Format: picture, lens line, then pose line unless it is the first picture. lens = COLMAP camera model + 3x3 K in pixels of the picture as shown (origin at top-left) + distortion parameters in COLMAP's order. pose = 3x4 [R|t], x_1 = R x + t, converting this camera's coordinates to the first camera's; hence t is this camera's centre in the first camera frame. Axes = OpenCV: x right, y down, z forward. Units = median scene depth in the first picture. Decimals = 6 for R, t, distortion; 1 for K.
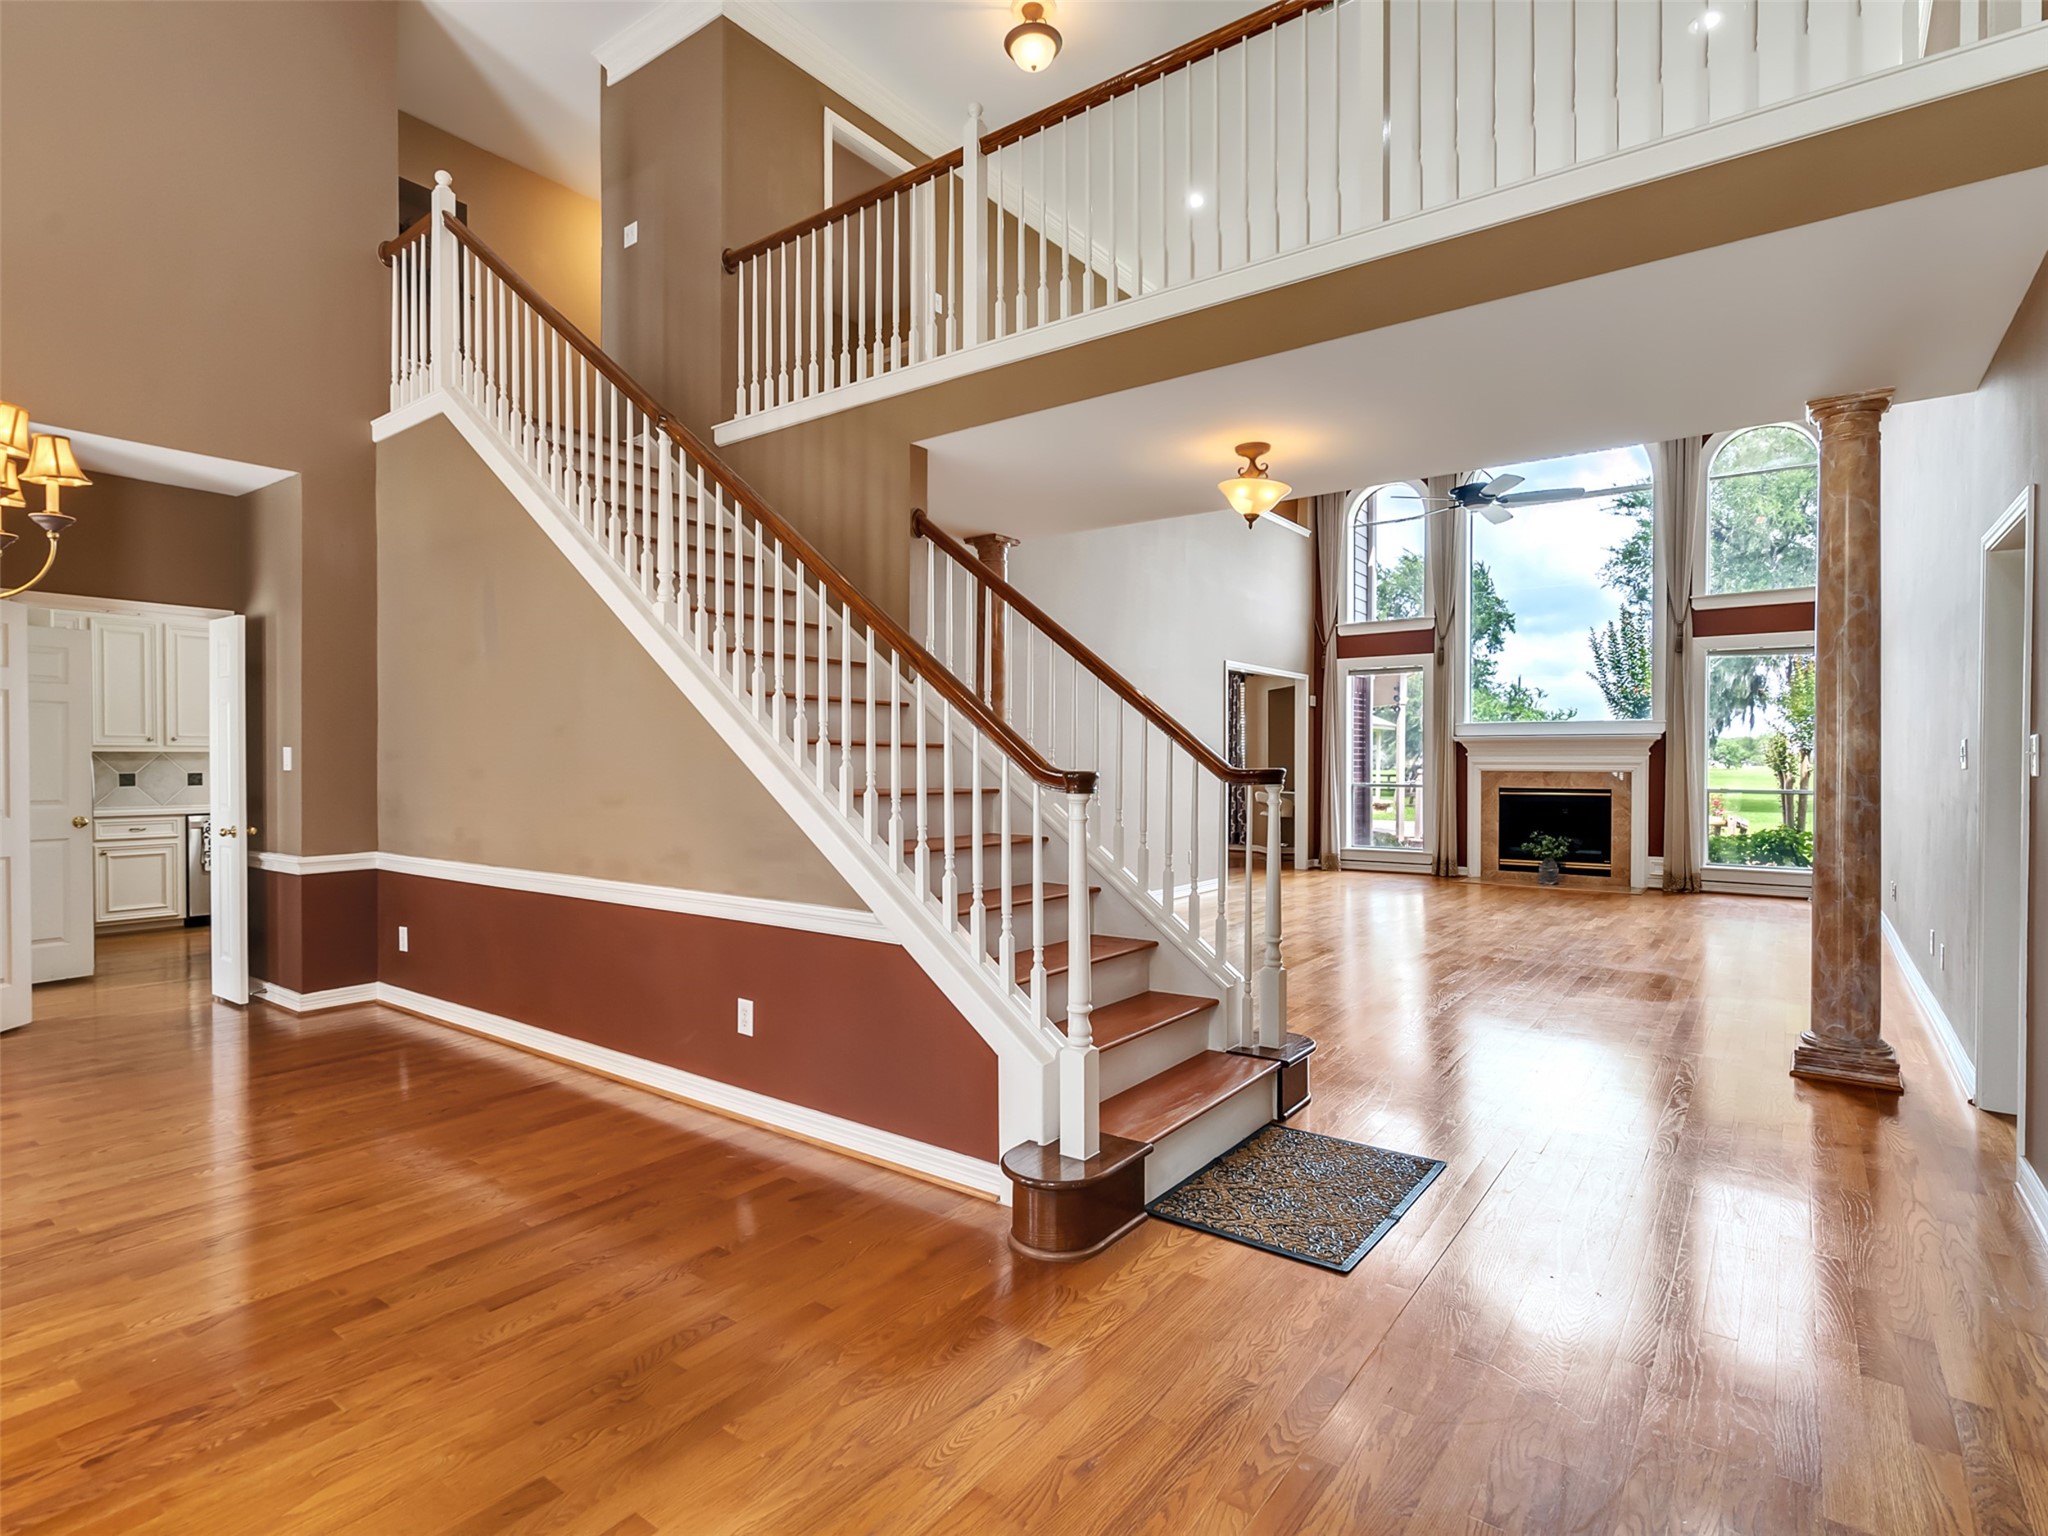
lens RADIAL K [[1046.0, 0, 1020.2], [0, 1046.0, 767.0], [0, 0, 1]] dist [-0.003418, 0.004035]
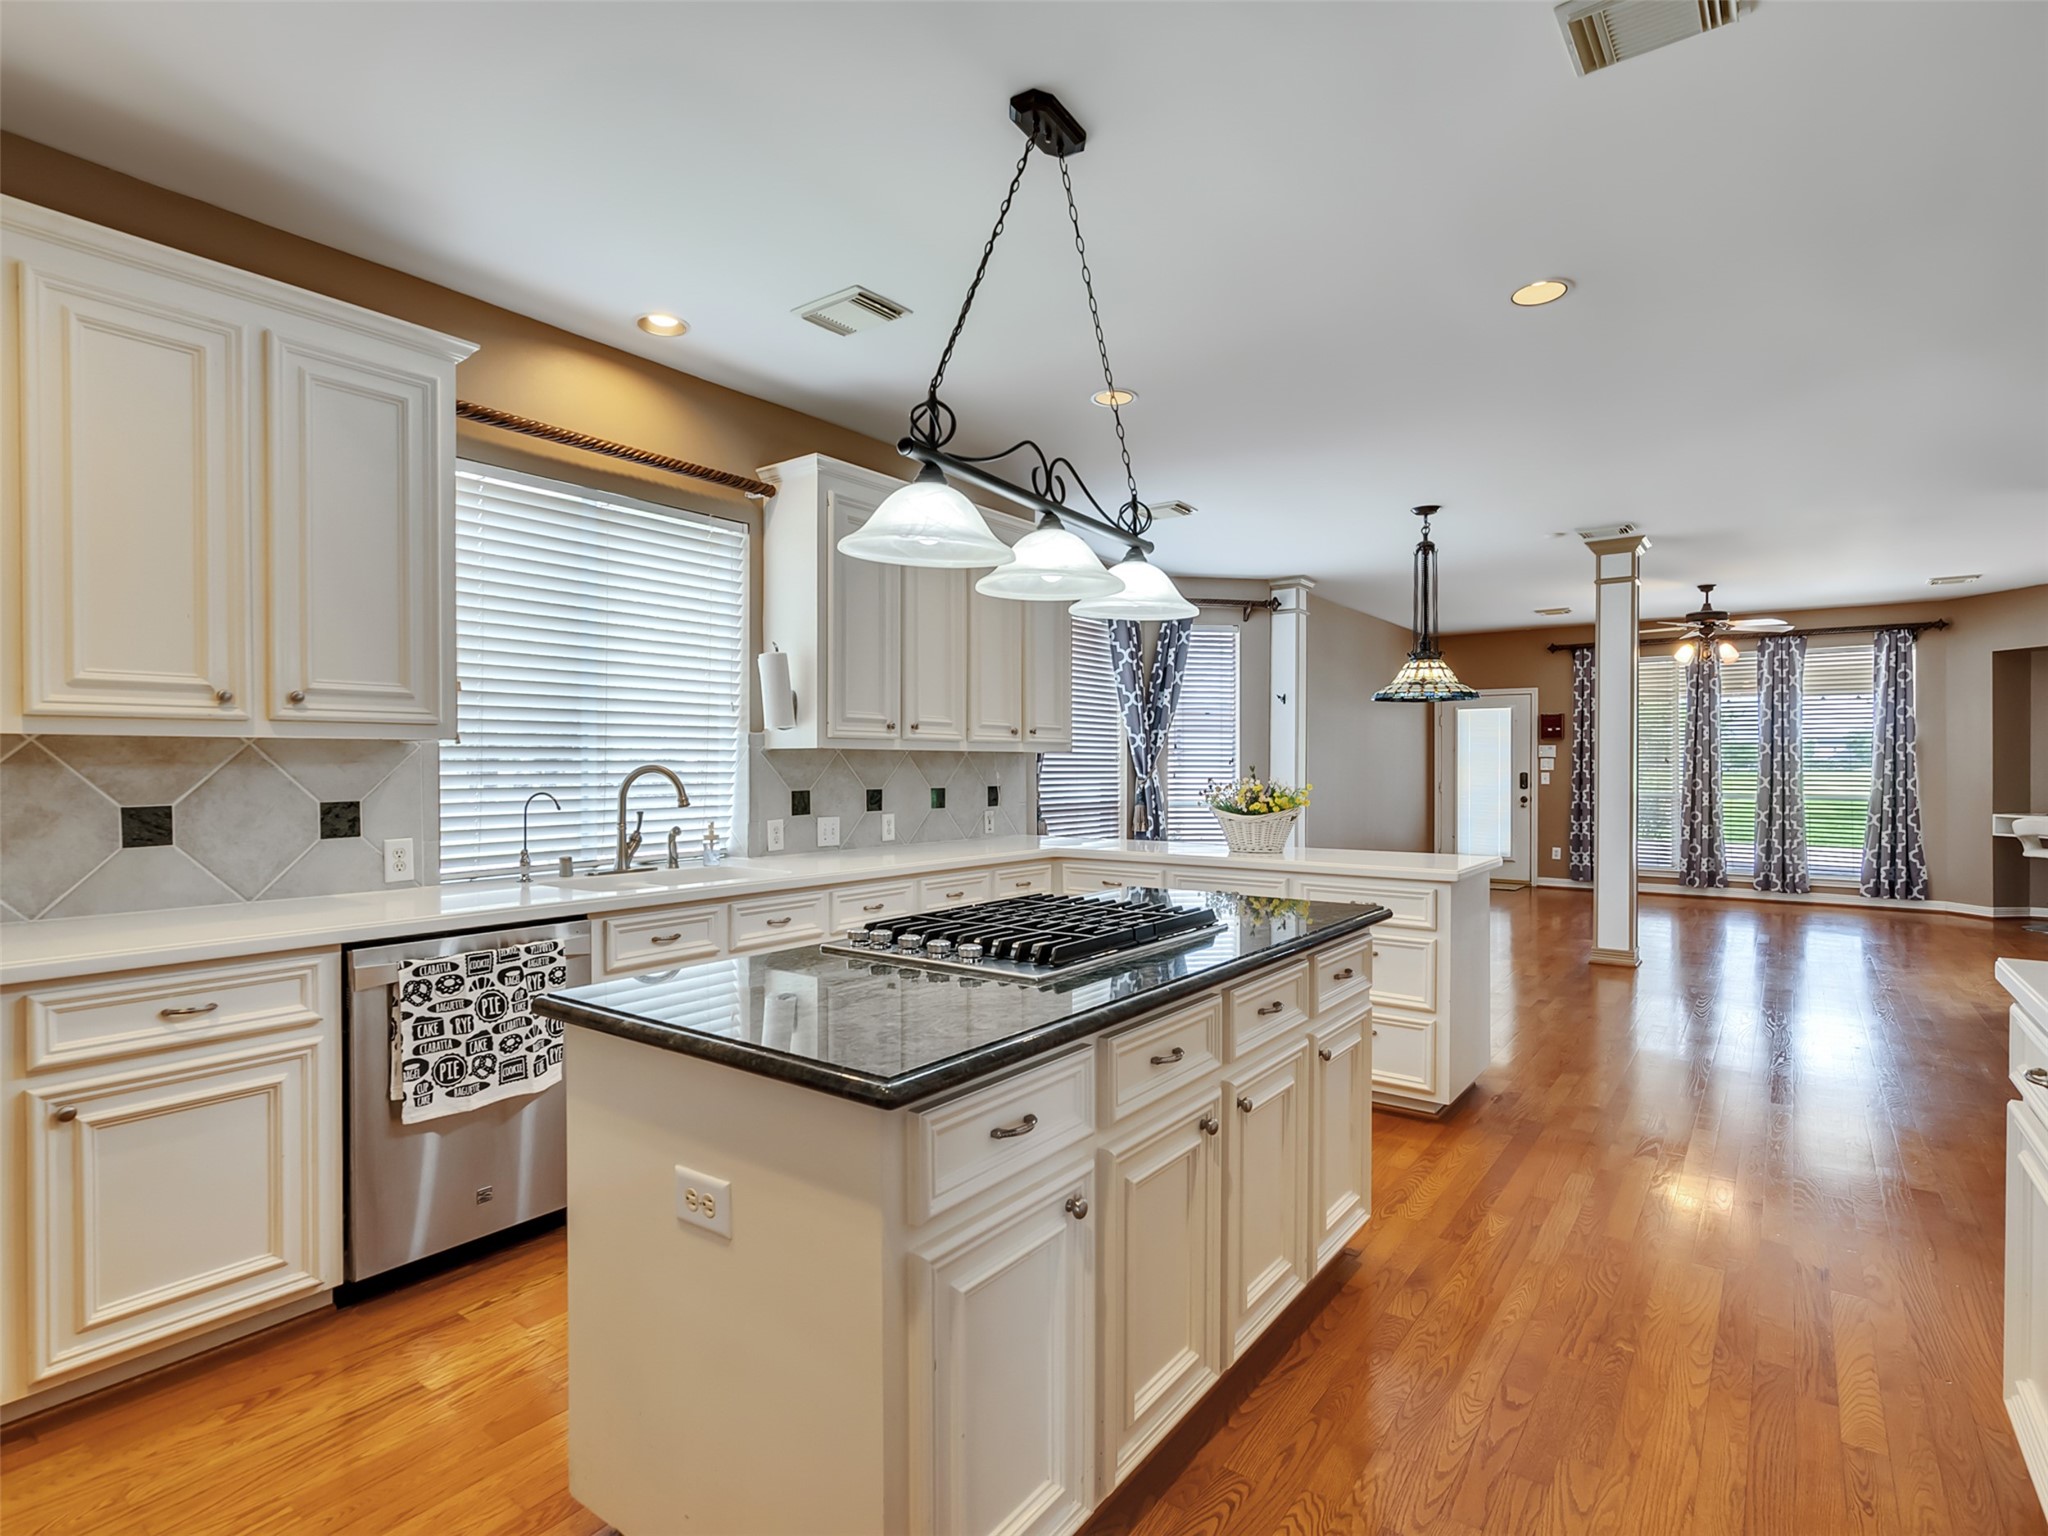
lens RADIAL K [[1046.0, 0, 1020.1], [0, 1046.0, 764.5], [0, 0, 1]] dist [-0.003418, 0.004035]
pose [[0.999999, -0.001314, -0.000575, -1.413906], [0.001310, 0.999981, -0.005982, -0.011164], [0.000583, 0.005981, 0.999982, 1.639408]]
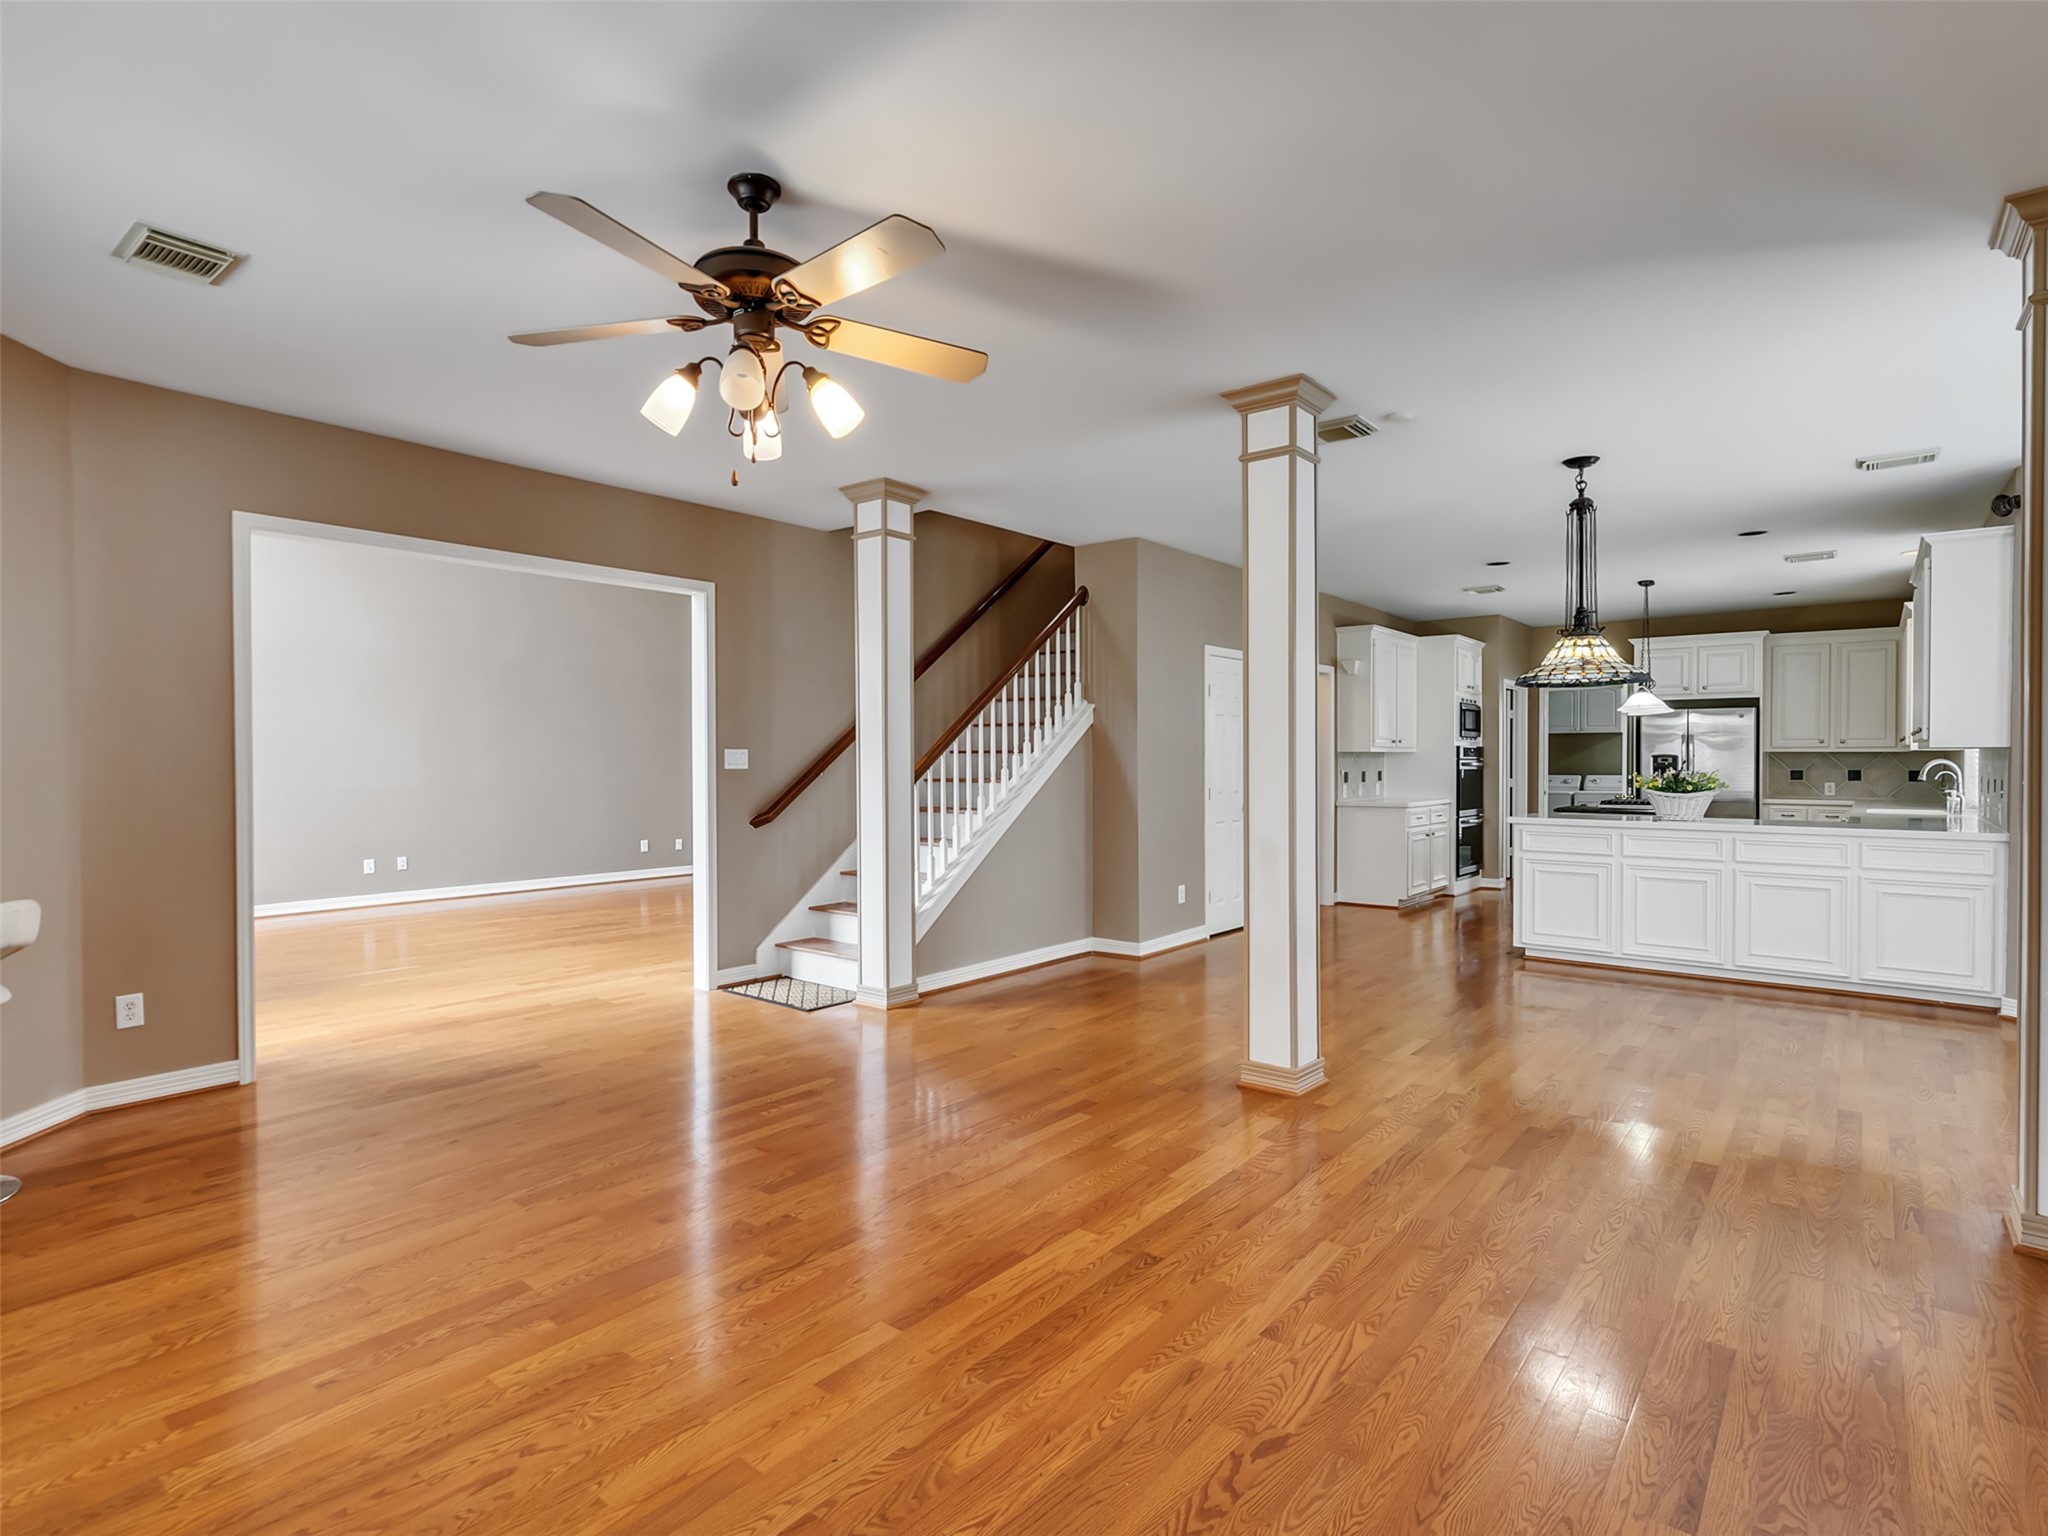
lens RADIAL K [[1046.0, 0, 1018.0], [0, 1046.0, 769.6], [0, 0, 1]] dist [-0.003418, 0.004035]
pose [[-0.998908, -0.000075, 0.046730, -0.001520], [0.000571, 0.999904, 0.013826, -0.027700], [-0.046727, 0.013838, -0.998812, 4.920454]]
